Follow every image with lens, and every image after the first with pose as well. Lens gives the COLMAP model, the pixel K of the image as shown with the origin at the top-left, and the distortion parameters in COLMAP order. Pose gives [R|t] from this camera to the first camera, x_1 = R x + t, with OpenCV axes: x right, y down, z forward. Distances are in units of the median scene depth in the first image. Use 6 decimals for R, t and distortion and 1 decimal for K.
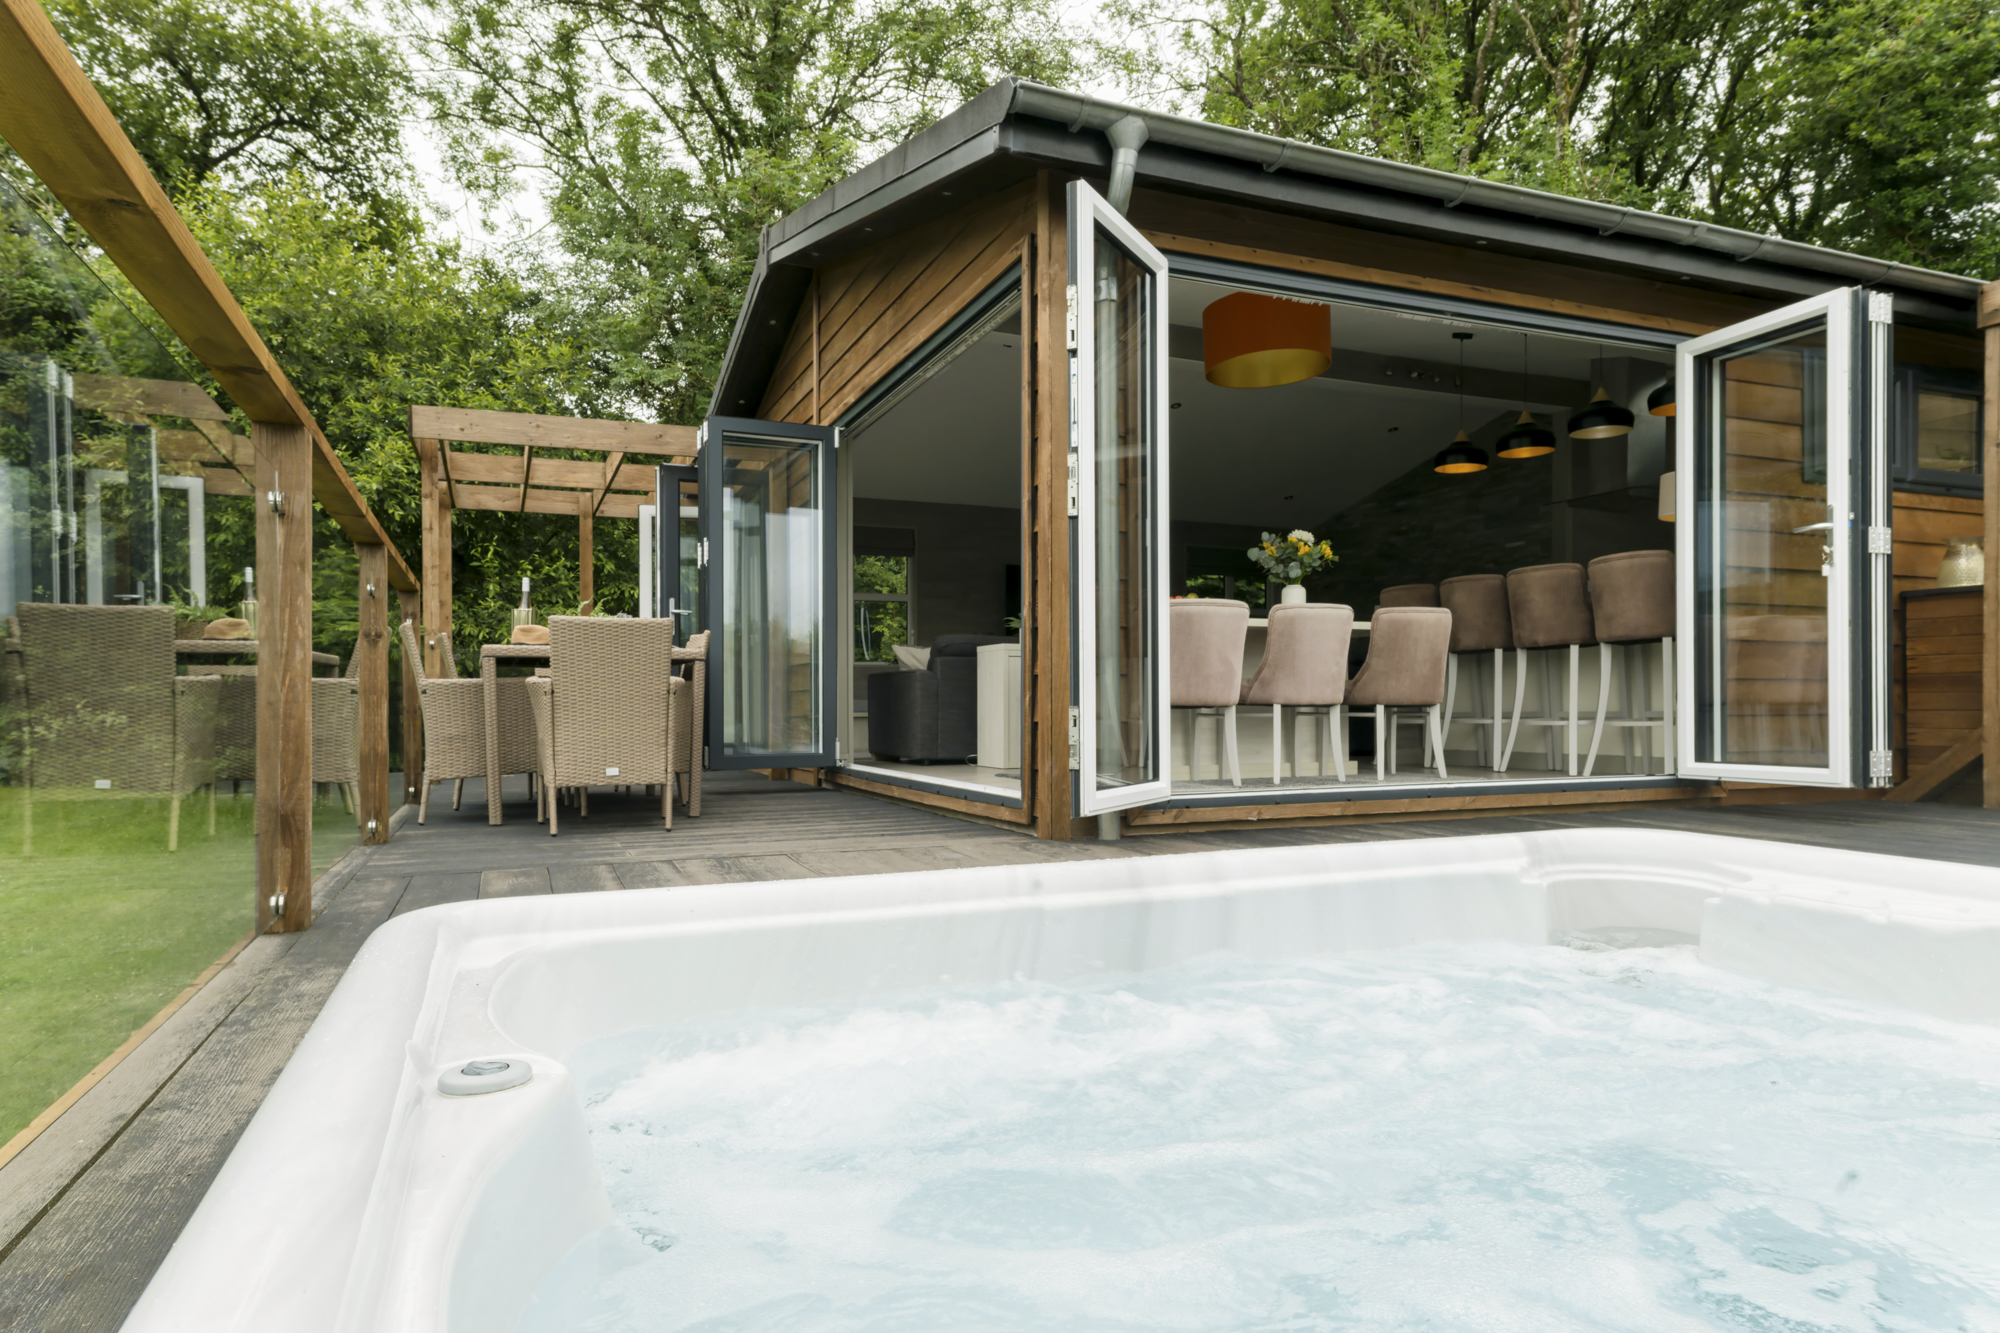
lens RADIAL K [[1121.6, 0, 1043.8], [0, 1121.6, 693.5], [0, 0, 1]] dist [0.032165, -0.008669]
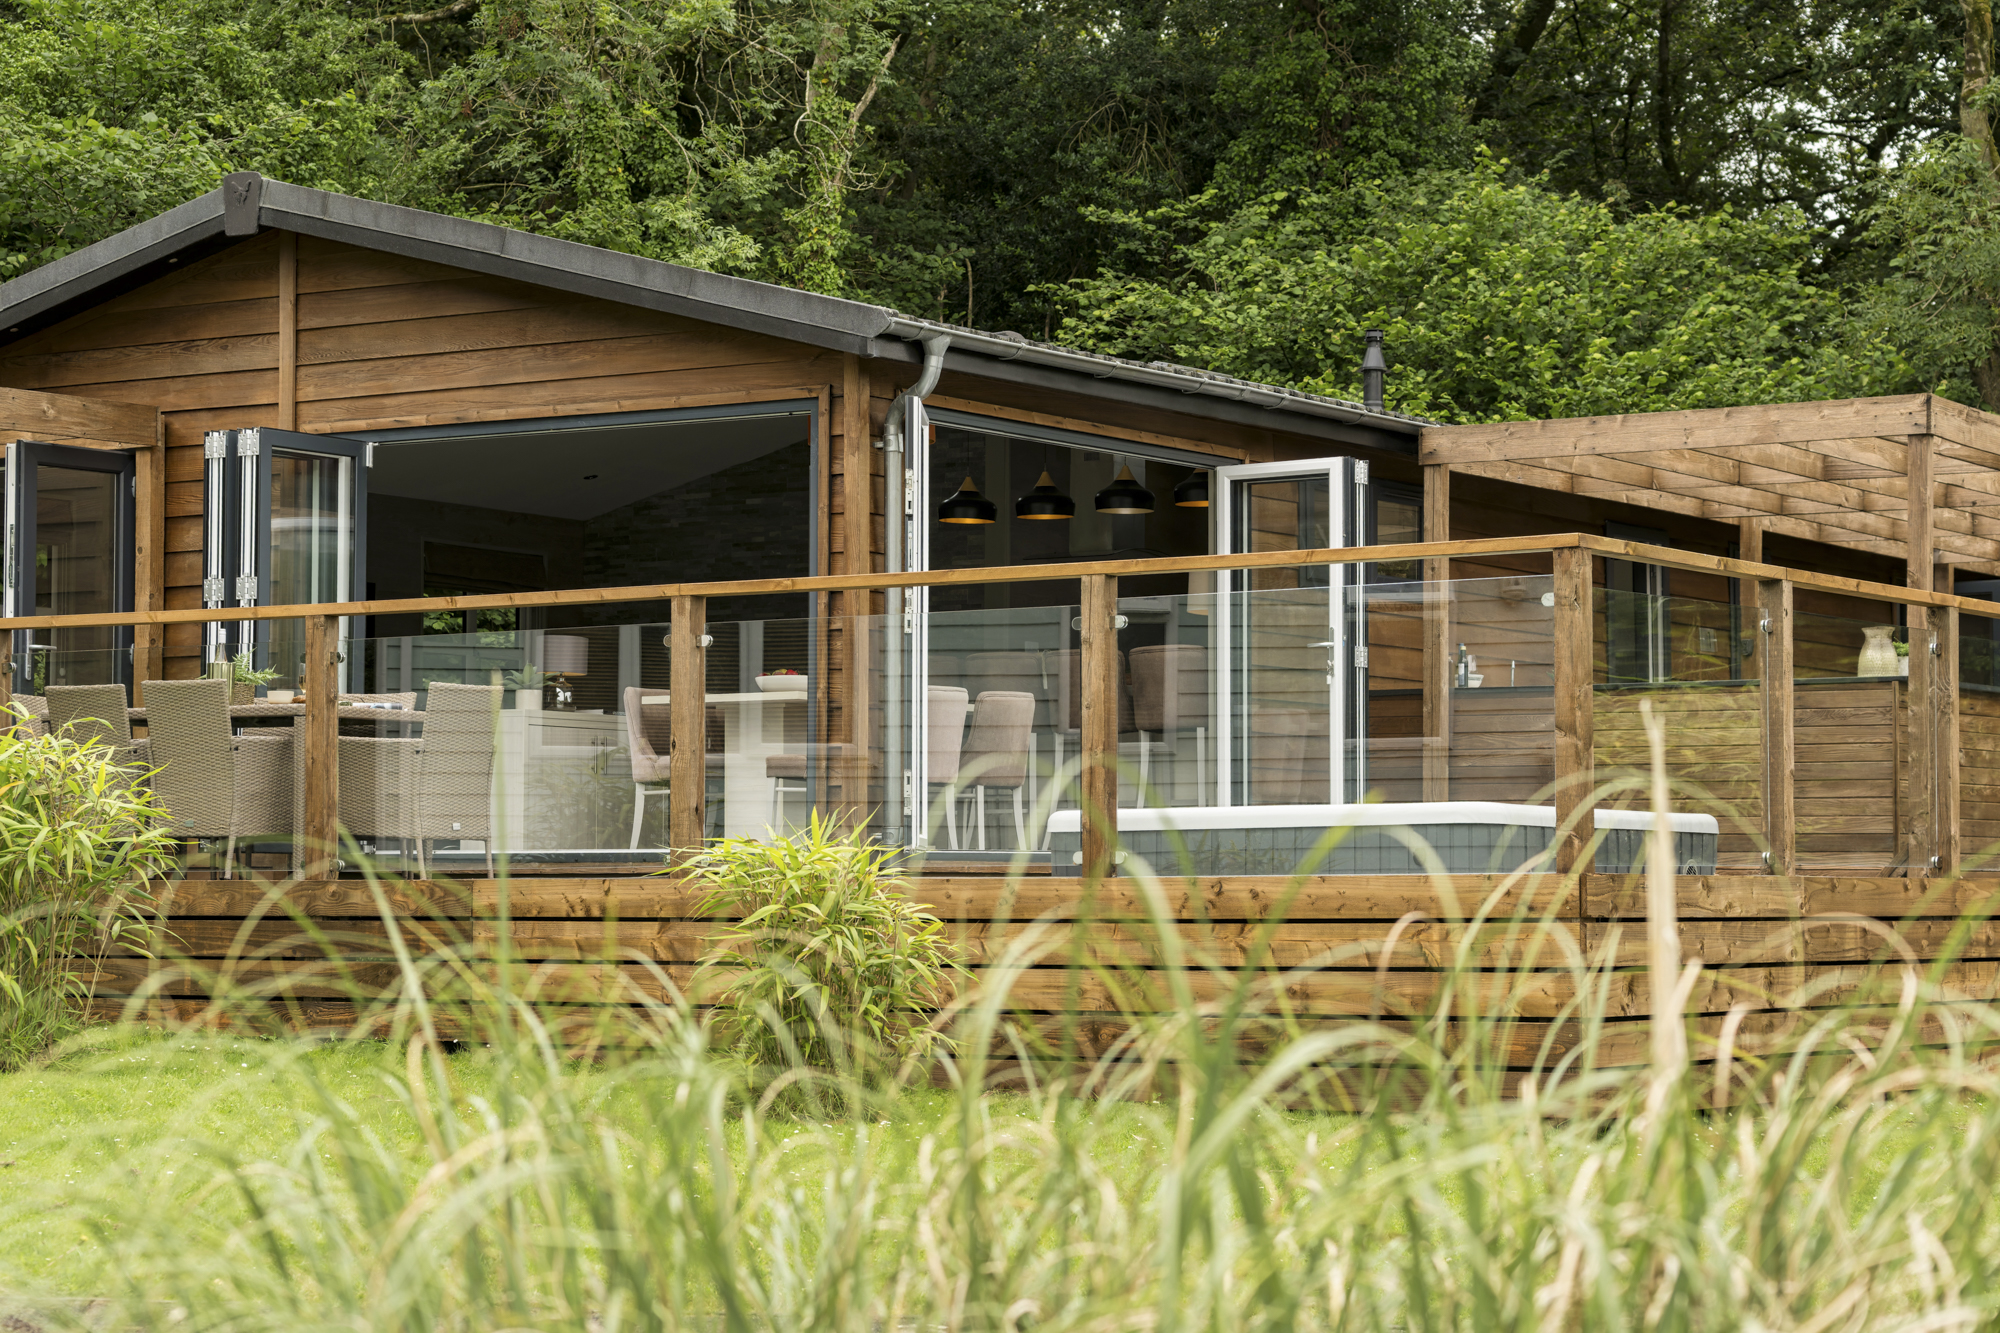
lens RADIAL K [[3999.1, 0, 1001.8], [0, 3999.1, 665.0], [0, 0, 1]] dist [0.473049, 0.000000]
pose [[0.832888, 0.031669, 0.552534, -1.570110], [-0.005948, 0.998816, -0.048281, 0.070907], [-0.553409, 0.036926, 0.832091, -1.894830]]
